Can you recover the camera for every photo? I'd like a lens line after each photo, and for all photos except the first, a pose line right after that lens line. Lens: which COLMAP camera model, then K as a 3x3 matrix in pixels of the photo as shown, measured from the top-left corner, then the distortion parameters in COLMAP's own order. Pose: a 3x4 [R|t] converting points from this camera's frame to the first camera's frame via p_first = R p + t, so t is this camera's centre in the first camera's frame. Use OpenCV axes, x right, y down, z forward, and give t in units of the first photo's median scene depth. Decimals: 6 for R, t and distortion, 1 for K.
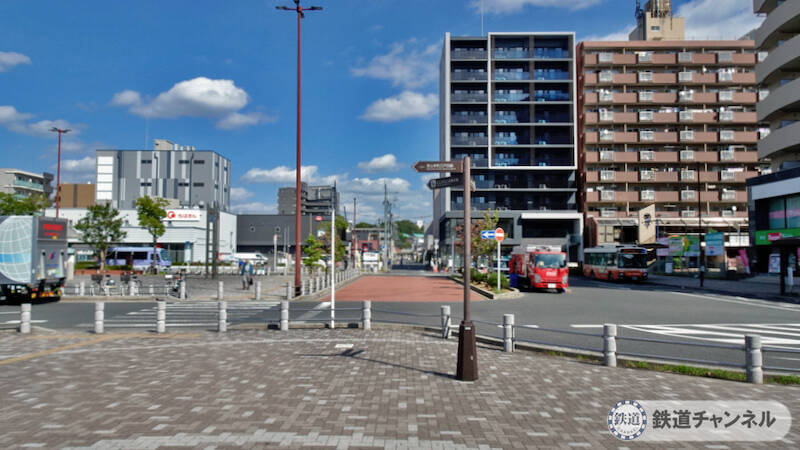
lens RADIAL K [[600.8, 0, 400.0], [0, 600.8, 225.0], [0, 0, 1]] dist [0.026992, 0.001508]
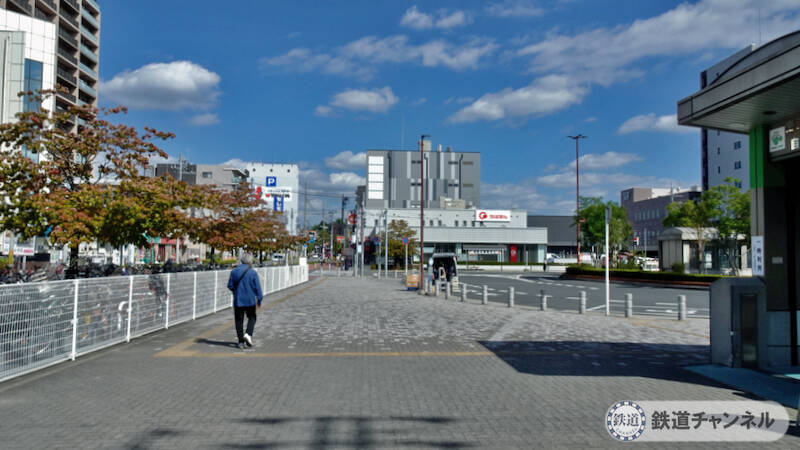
lens RADIAL K [[600.8, 0, 400.0], [0, 600.8, 225.0], [0, 0, 1]] dist [0.026992, 0.001508]
pose [[0.999363, 0.012179, 0.033544, -0.480230], [-0.012209, 0.999925, 0.000683, -0.000032], [-0.033533, -0.001093, 0.999437, -0.001447]]
